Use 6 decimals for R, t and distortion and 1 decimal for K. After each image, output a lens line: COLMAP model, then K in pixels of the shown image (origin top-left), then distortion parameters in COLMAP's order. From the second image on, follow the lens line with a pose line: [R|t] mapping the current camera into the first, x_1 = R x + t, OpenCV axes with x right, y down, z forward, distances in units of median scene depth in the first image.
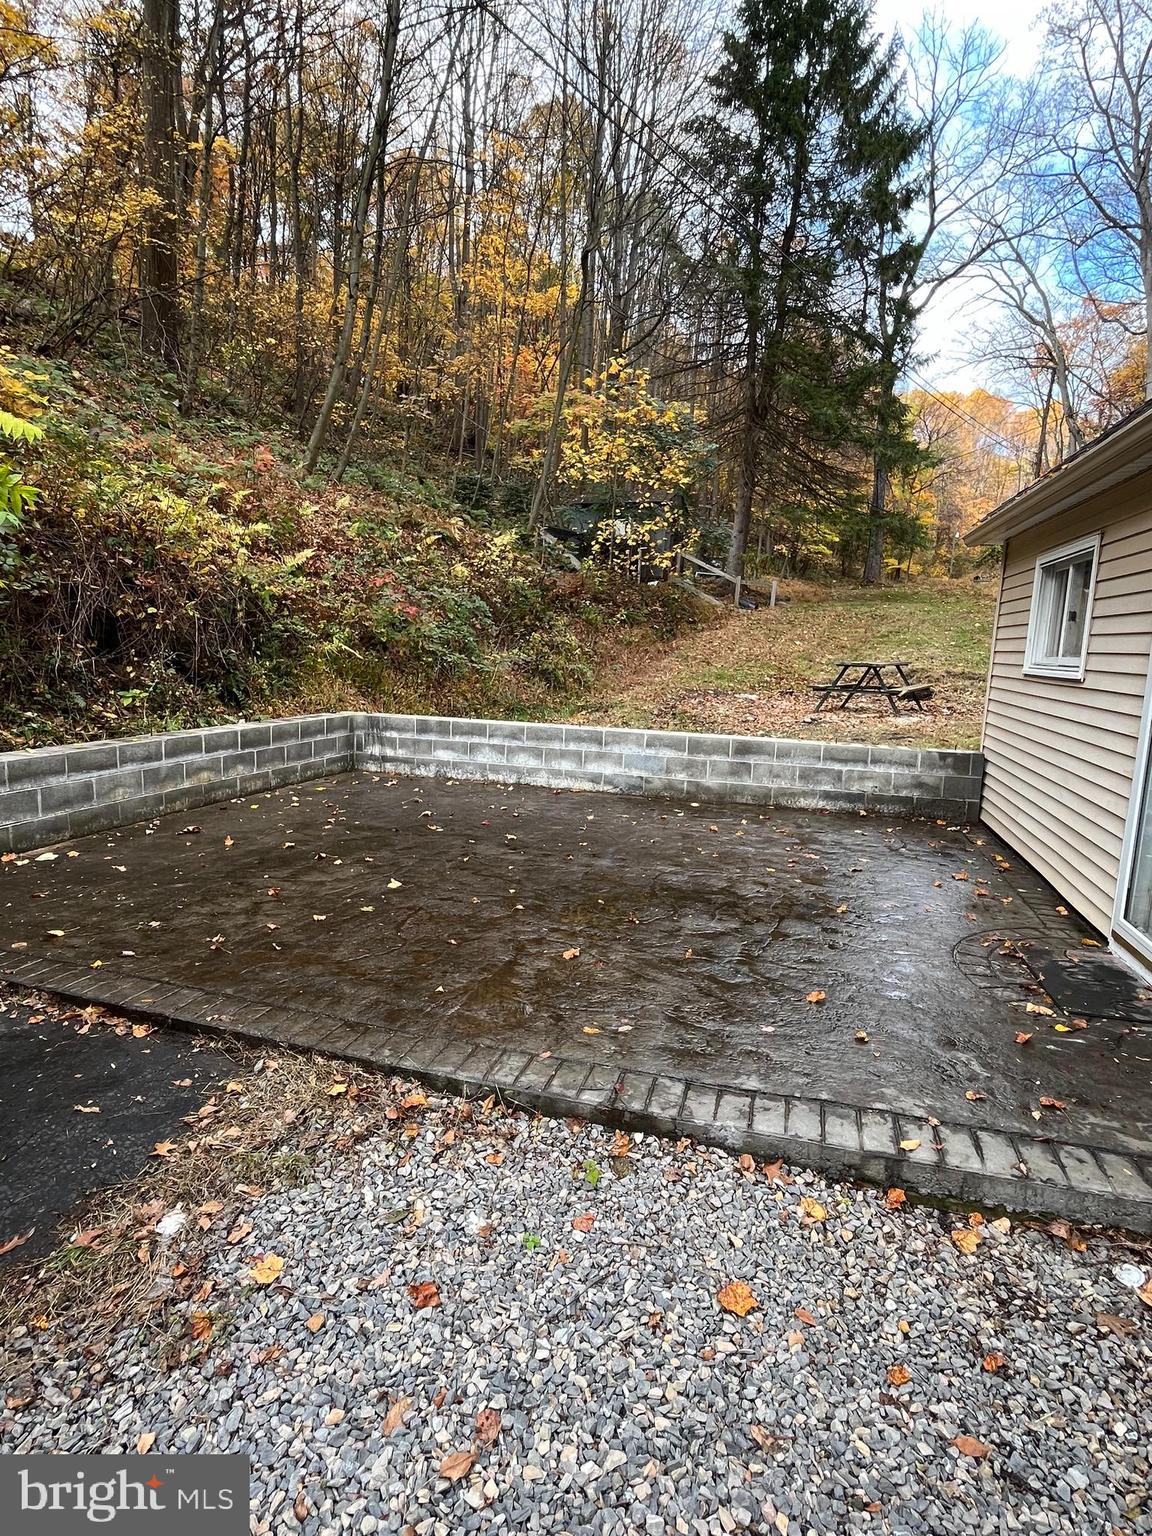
lens RADIAL K [[799.2, 0, 573.4], [0, 799.2, 757.3], [0, 0, 1]] dist [-0.001875, 0.000118]
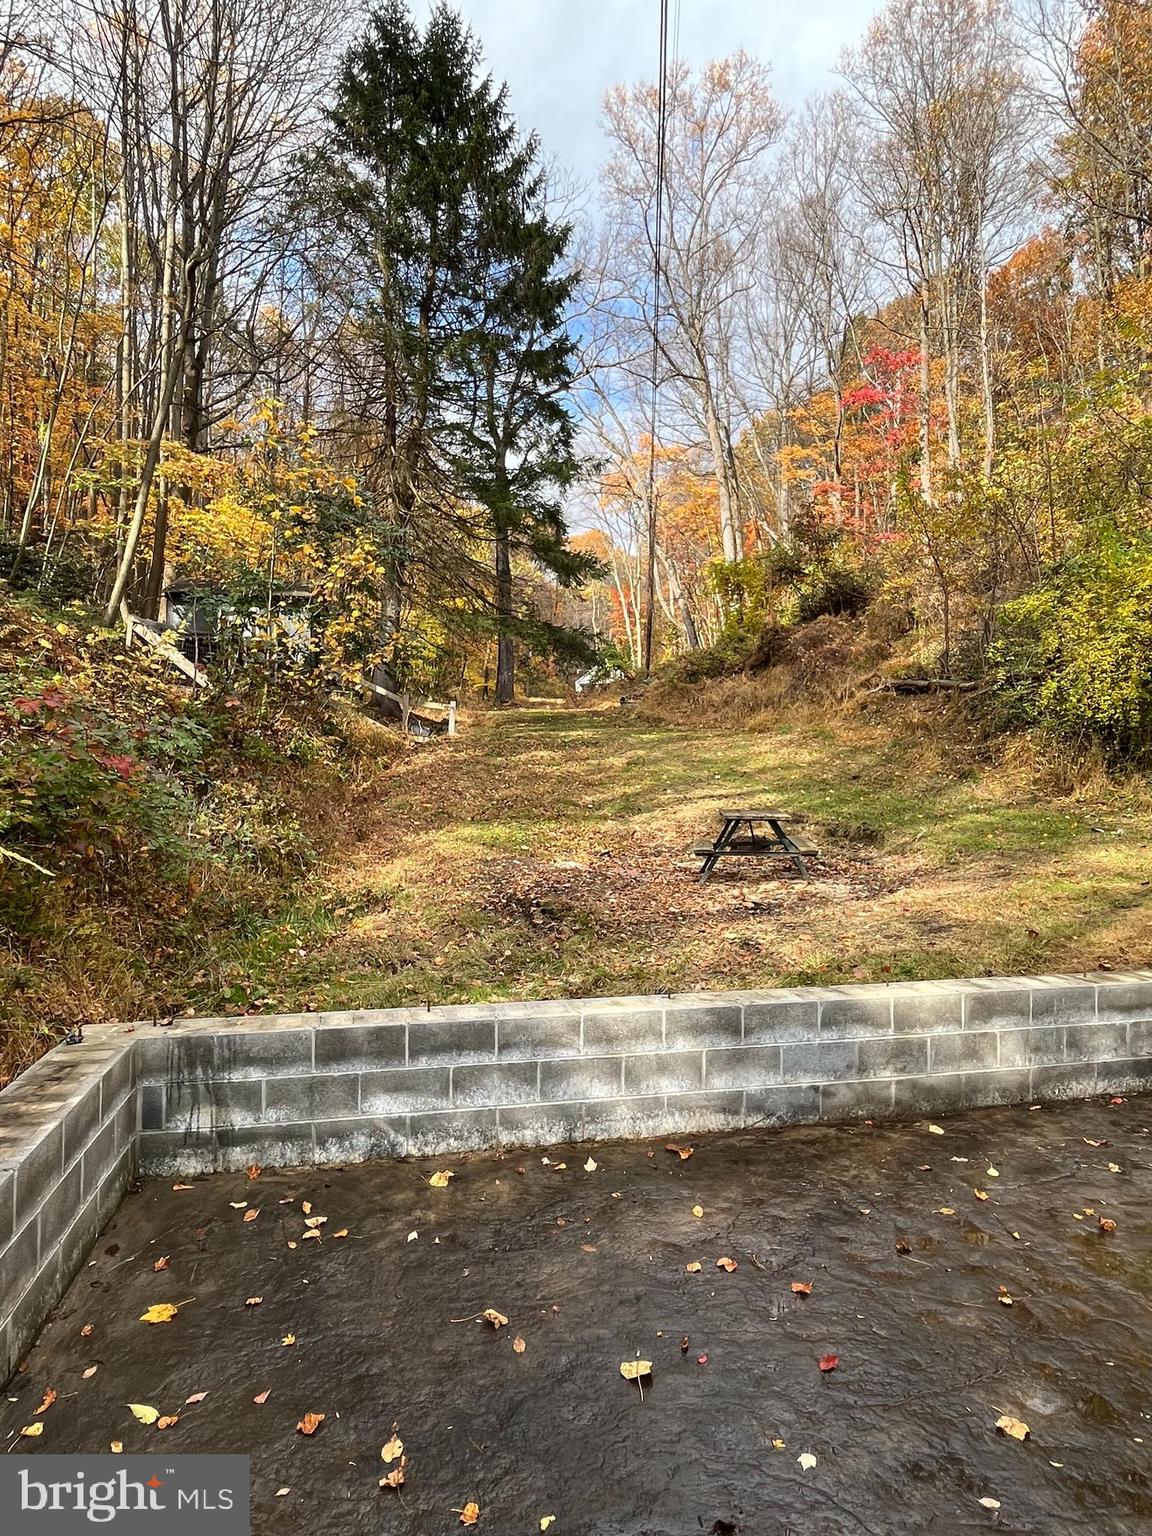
lens RADIAL K [[918.3, 0, 574.6], [0, 918.3, 768.4], [0, 0, 1]] dist [-0.006808, -0.000529]
pose [[0.868821, -0.024682, 0.494511, -0.312839], [0.093761, 0.988887, -0.115374, -0.115793], [-0.486168, 0.146605, 0.861480, 0.490871]]
